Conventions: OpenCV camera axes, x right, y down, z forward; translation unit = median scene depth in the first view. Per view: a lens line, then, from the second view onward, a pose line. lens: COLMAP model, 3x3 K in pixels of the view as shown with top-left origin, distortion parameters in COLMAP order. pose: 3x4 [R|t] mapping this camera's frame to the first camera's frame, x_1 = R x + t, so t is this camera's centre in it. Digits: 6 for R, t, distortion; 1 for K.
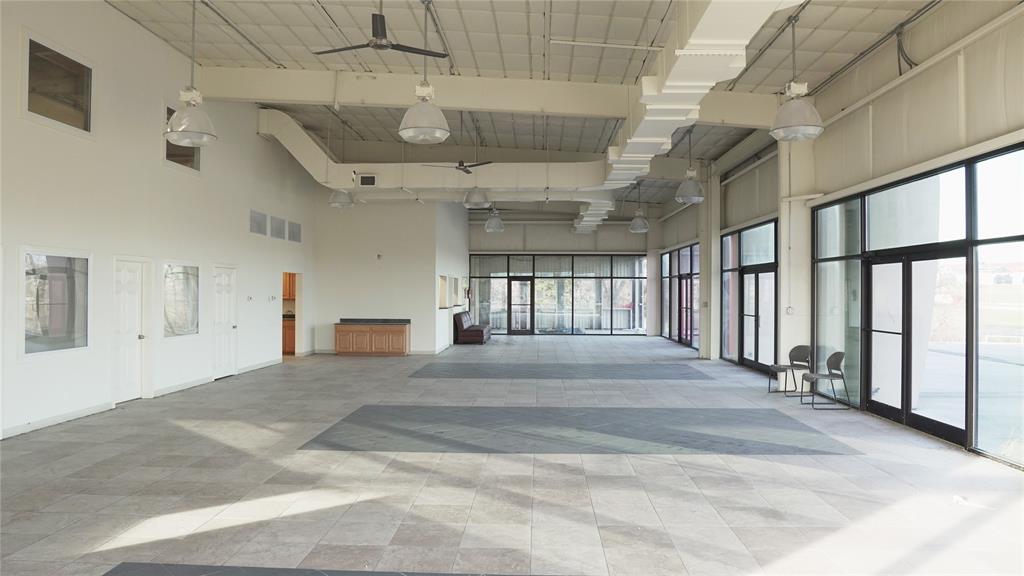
lens RADIAL K [[713.4, 0, 512.0], [0, 713.4, 288.0], [0, 0, 1]] dist [-0.107991, 0.067168]
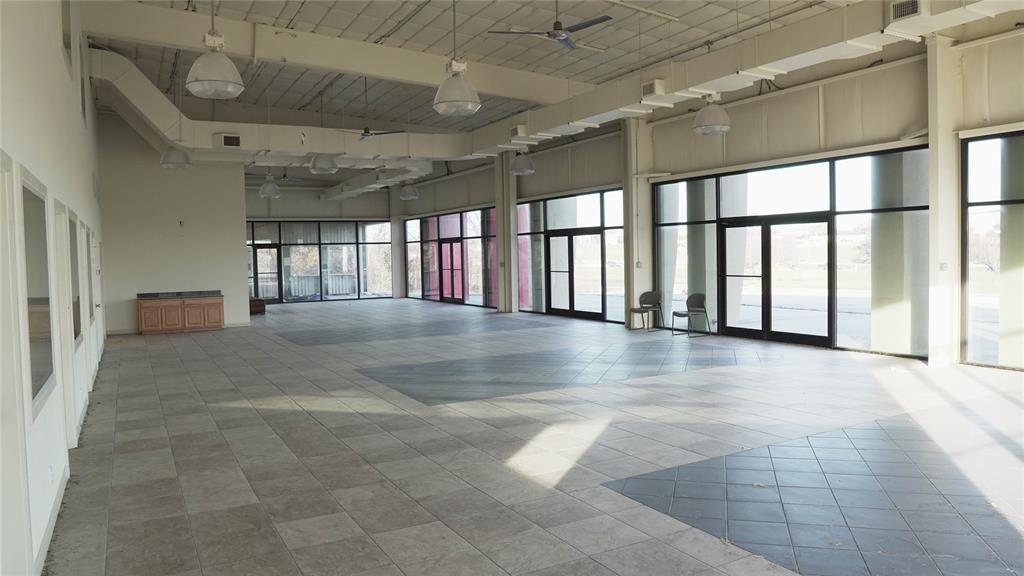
lens RADIAL K [[713.4, 0, 512.0], [0, 713.4, 288.0], [0, 0, 1]] dist [-0.107991, 0.067168]
pose [[0.856929, -0.047657, 0.513226, -0.376276], [0.023442, 0.998290, 0.053557, 0.000221], [-0.514901, -0.033863, 0.856581, 0.018820]]
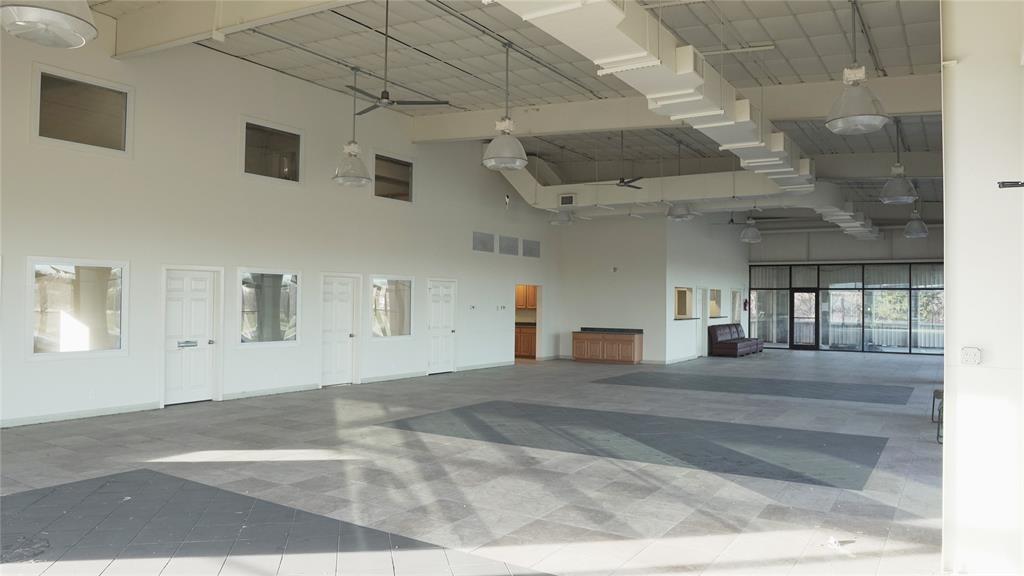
lens RADIAL K [[713.4, 0, 512.0], [0, 713.4, 288.0], [0, 0, 1]] dist [-0.107991, 0.067168]
pose [[0.863326, -0.003588, -0.504634, 0.282271], [-0.005179, 0.999859, -0.015970, 0.001436], [0.504621, 0.016401, 0.863185, 0.013165]]
